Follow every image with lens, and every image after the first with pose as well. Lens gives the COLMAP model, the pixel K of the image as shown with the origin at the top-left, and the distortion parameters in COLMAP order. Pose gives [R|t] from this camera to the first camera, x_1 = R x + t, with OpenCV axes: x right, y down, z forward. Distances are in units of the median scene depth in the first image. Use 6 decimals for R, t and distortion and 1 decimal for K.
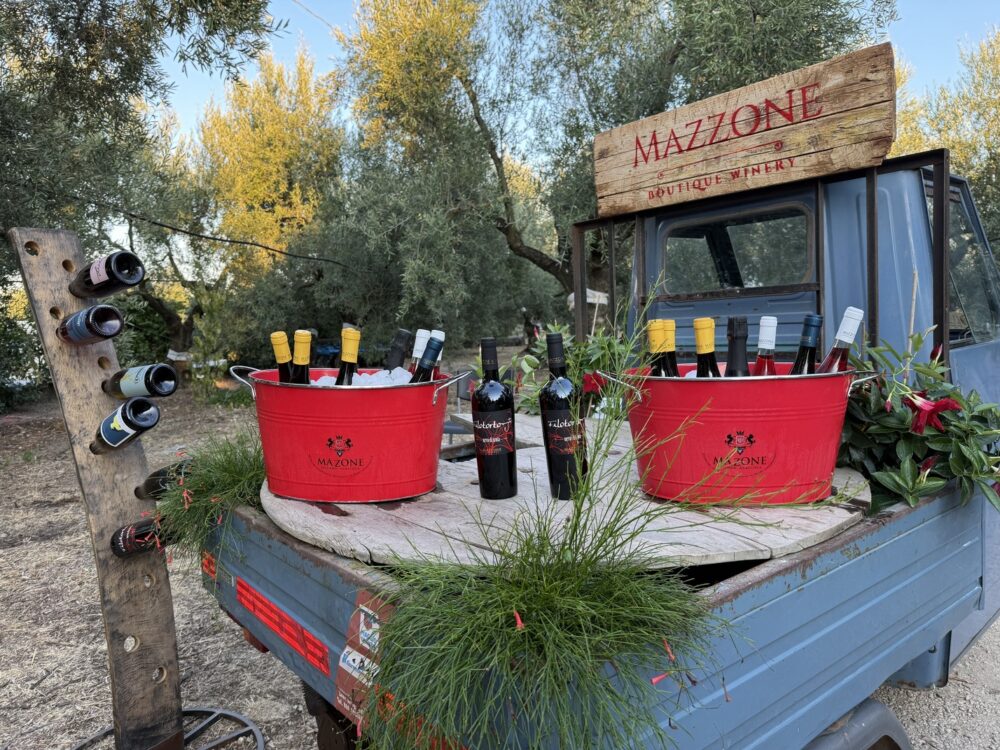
lens RADIAL K [[705.8, 0, 500.0], [0, 705.8, 375.0], [0, 0, 1]] dist [0.037122, -0.003190]
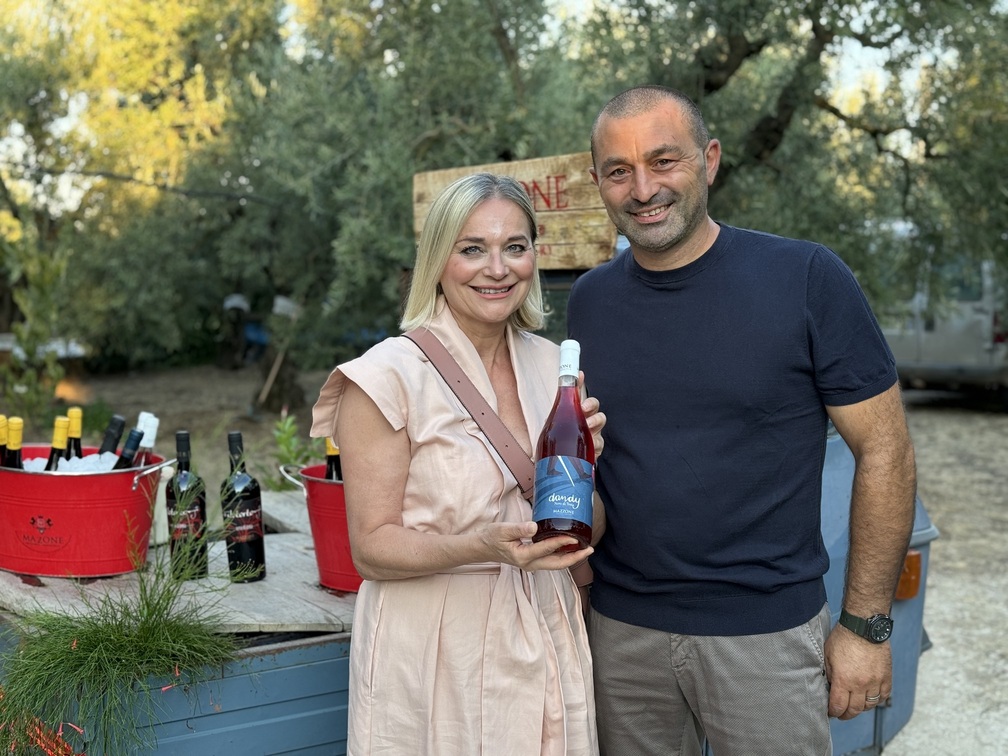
lens RADIAL K [[1394.6, 0, 504.0], [0, 1394.6, 378.0], [0, 0, 1]] dist [0.100985, 0.025597]
pose [[0.994619, 0.042275, -0.094587, 0.509008], [-0.042335, 0.999103, 0.001368, -0.120082], [0.094560, 0.002644, 0.995516, -0.838656]]
